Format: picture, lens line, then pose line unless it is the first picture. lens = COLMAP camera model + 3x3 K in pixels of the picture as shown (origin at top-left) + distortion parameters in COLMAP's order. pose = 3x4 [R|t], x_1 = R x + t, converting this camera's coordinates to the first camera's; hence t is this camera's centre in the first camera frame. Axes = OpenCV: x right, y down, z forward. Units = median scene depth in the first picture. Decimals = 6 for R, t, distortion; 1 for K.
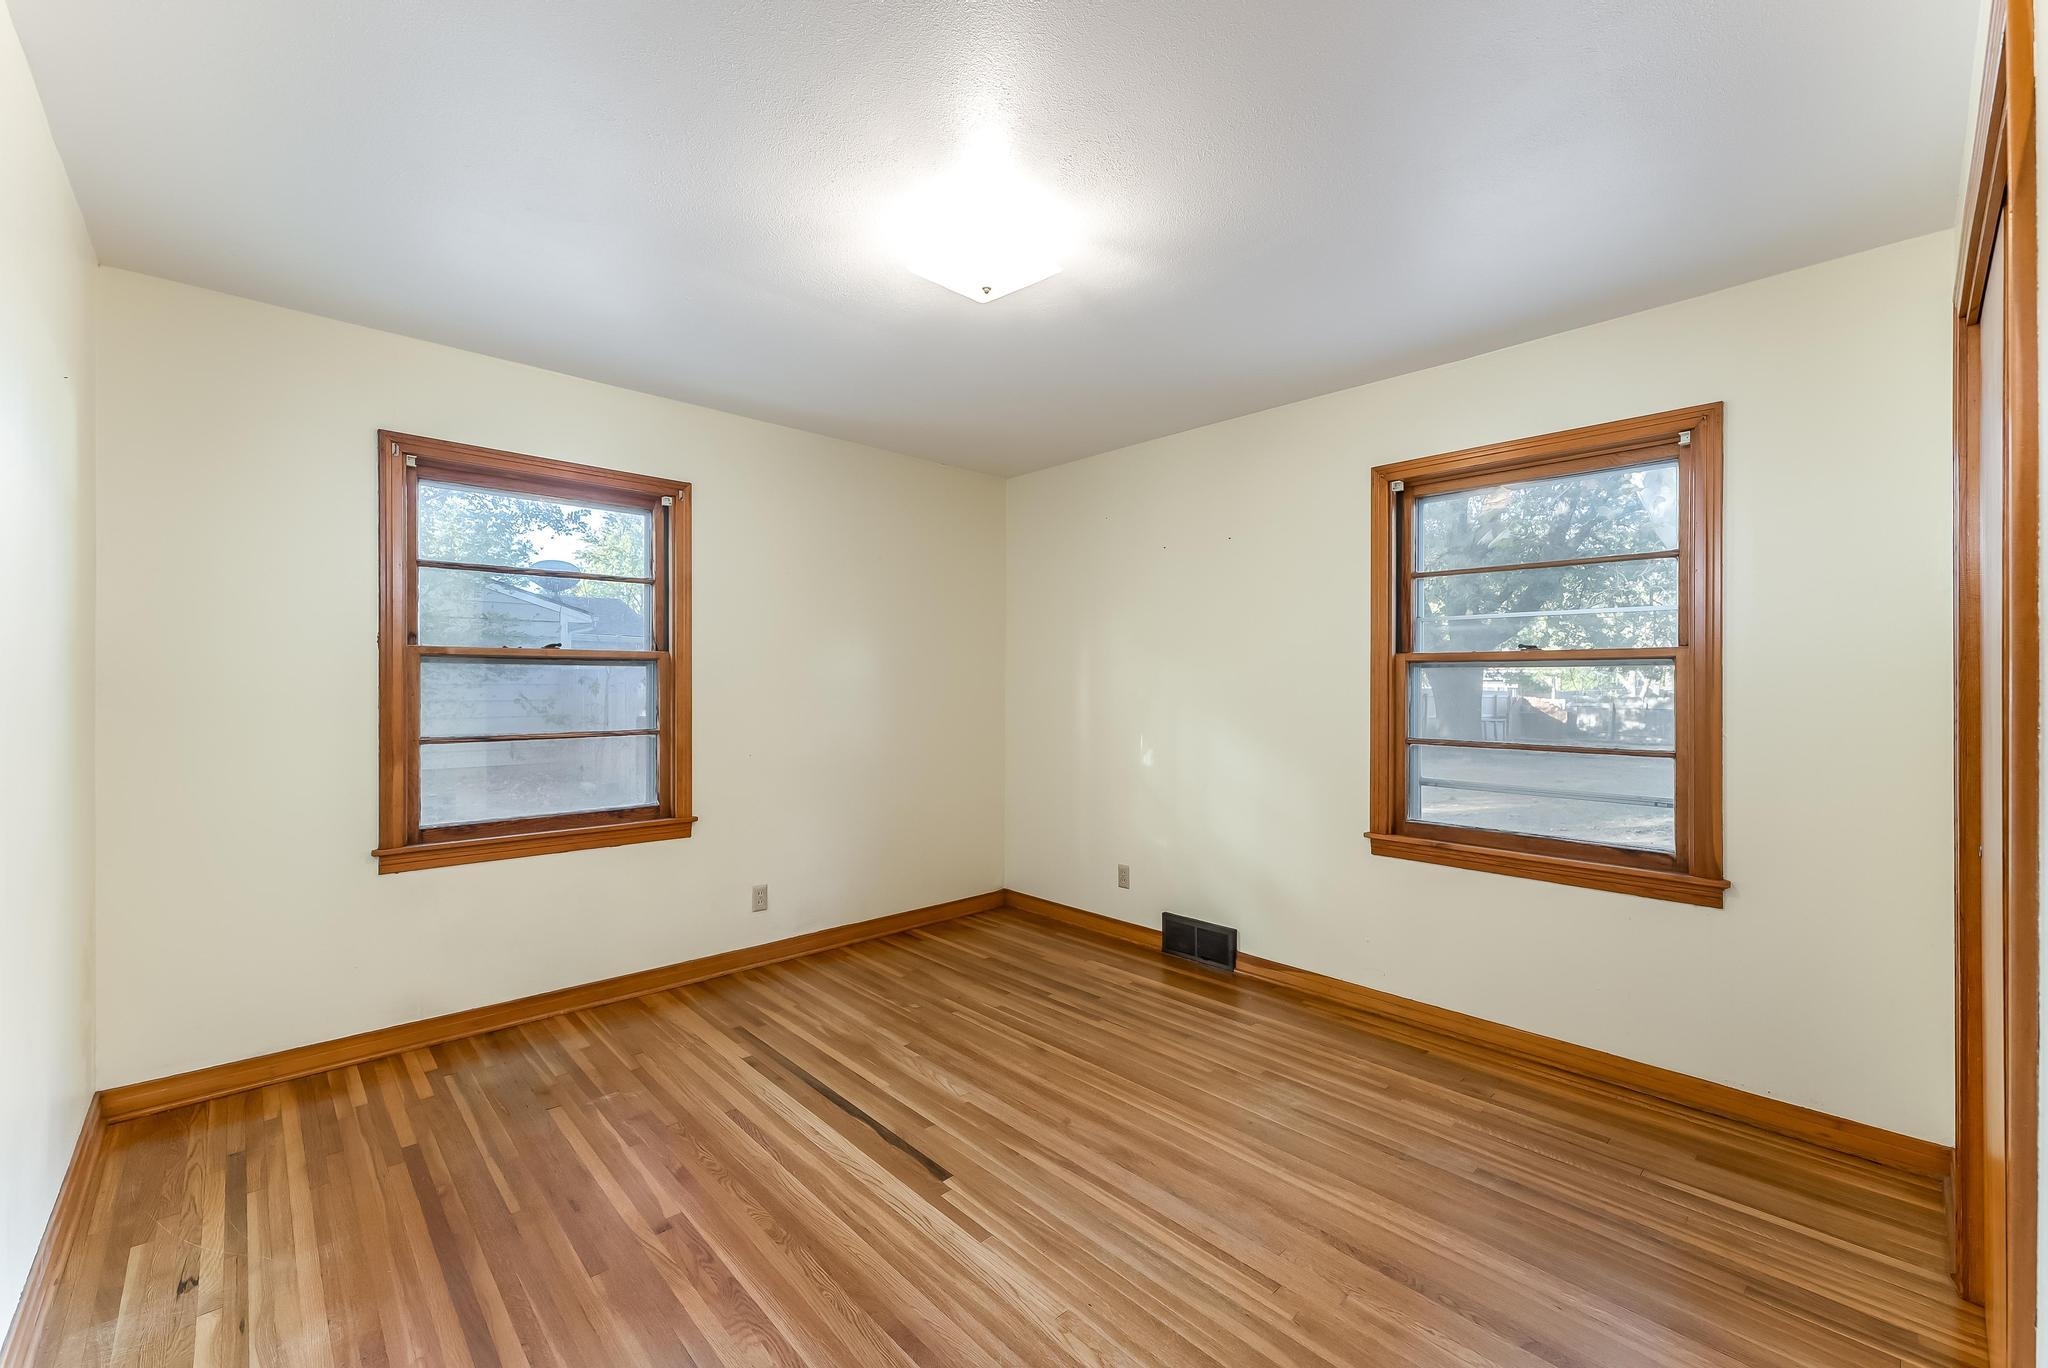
lens RADIAL K [[839.8, 0, 1025.3], [0, 839.8, 677.2], [0, 0, 1]] dist [0.005284, -0.000098]
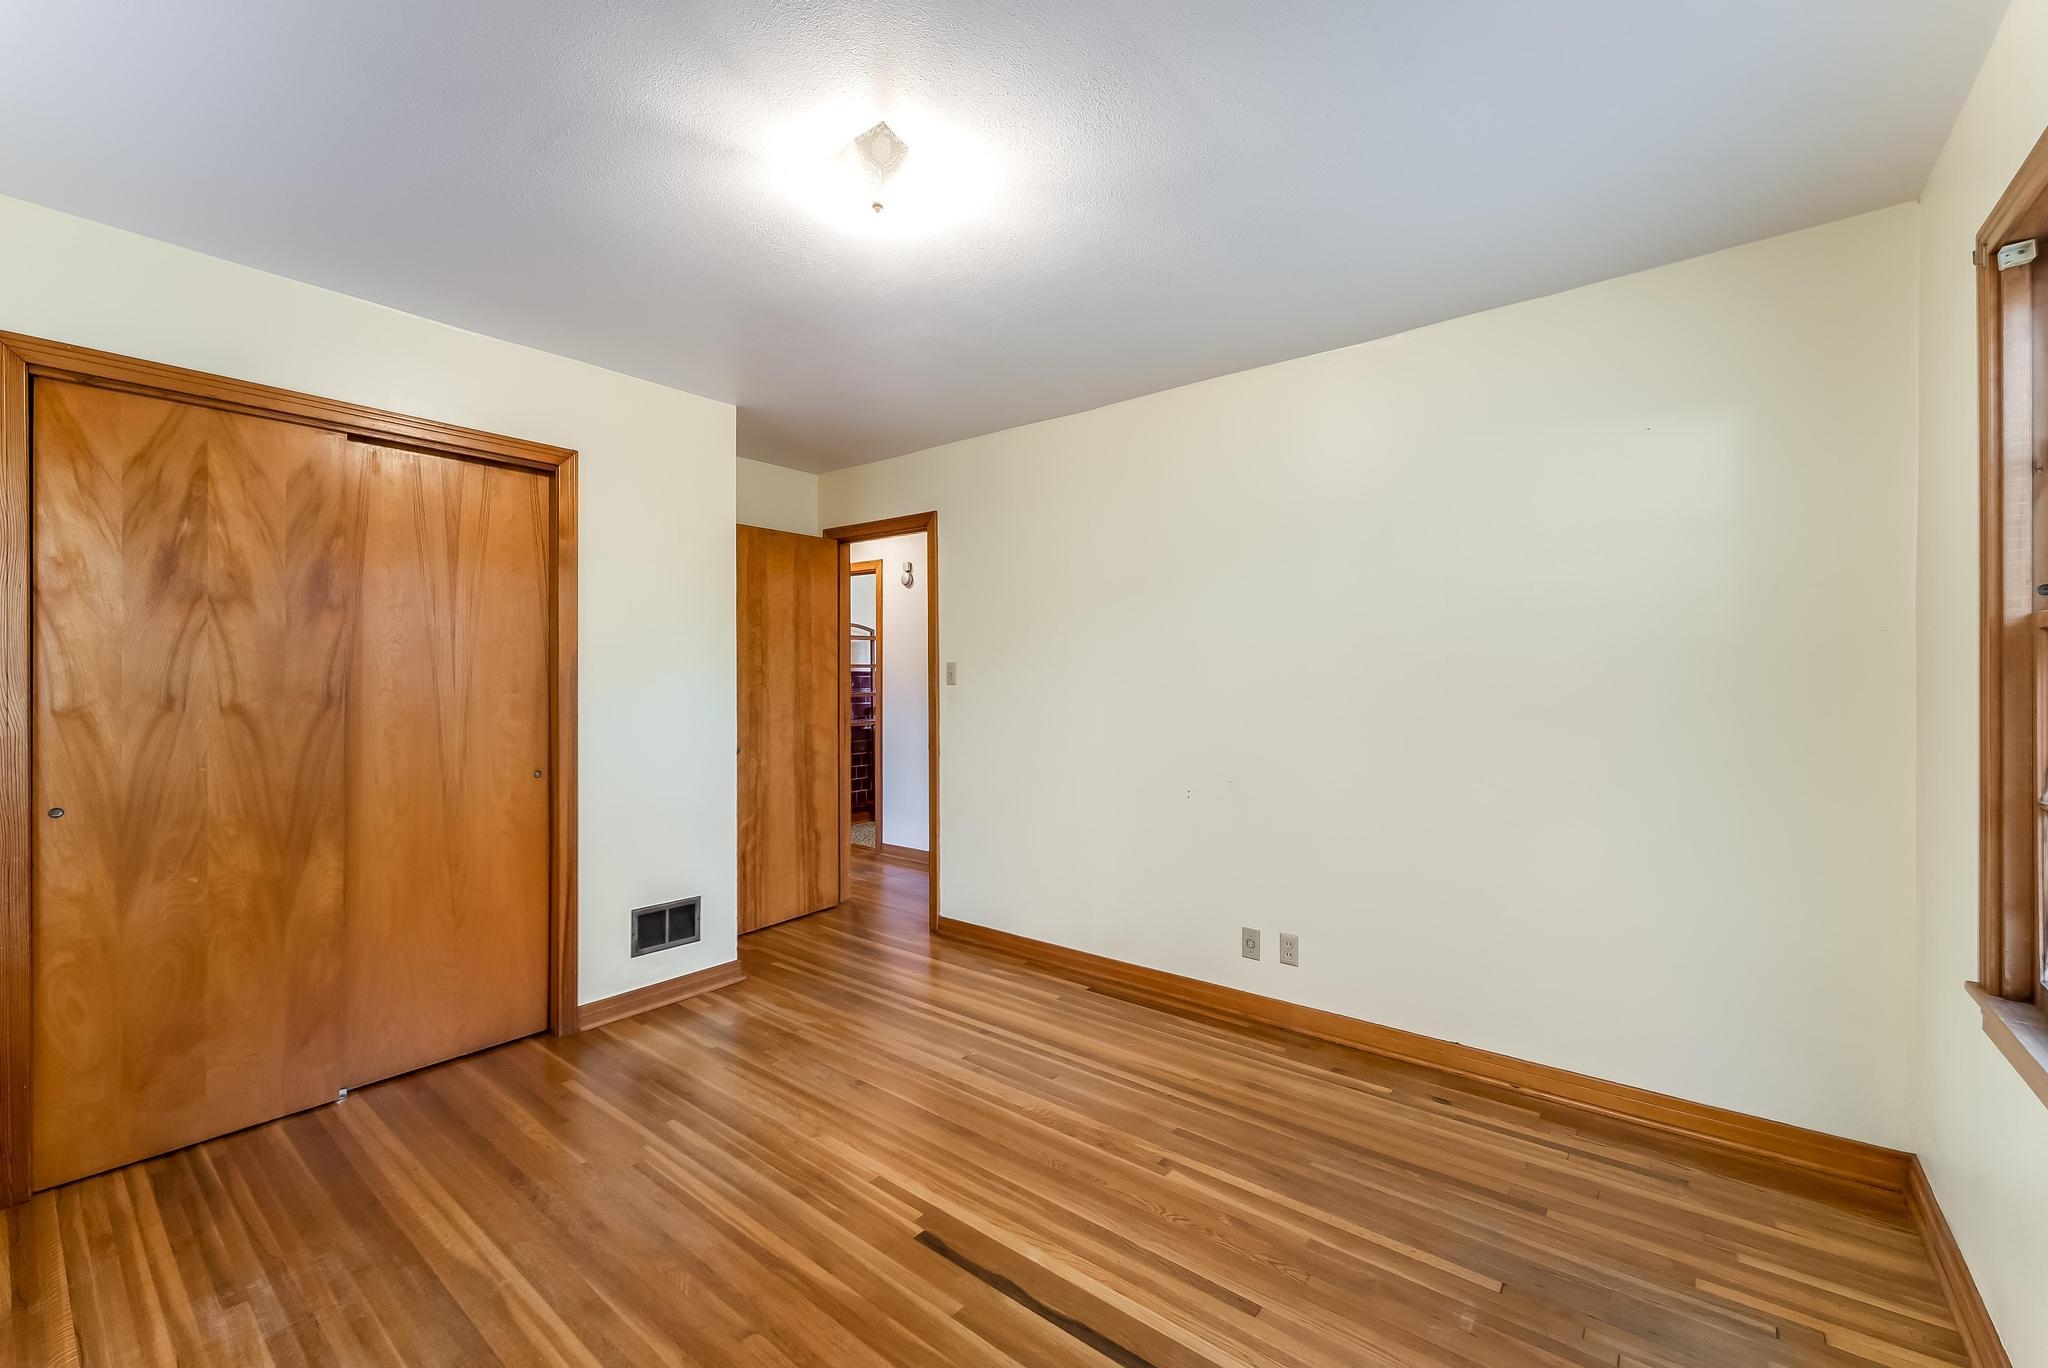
lens RADIAL K [[839.8, 0, 1031.7], [0, 839.8, 684.0], [0, 0, 1]] dist [0.005284, -0.000098]
pose [[-0.990128, -0.000119, -0.140167, -0.026940], [-0.001129, 0.999974, 0.007125, 0.001080], [0.140162, 0.007213, -0.990102, 0.598585]]
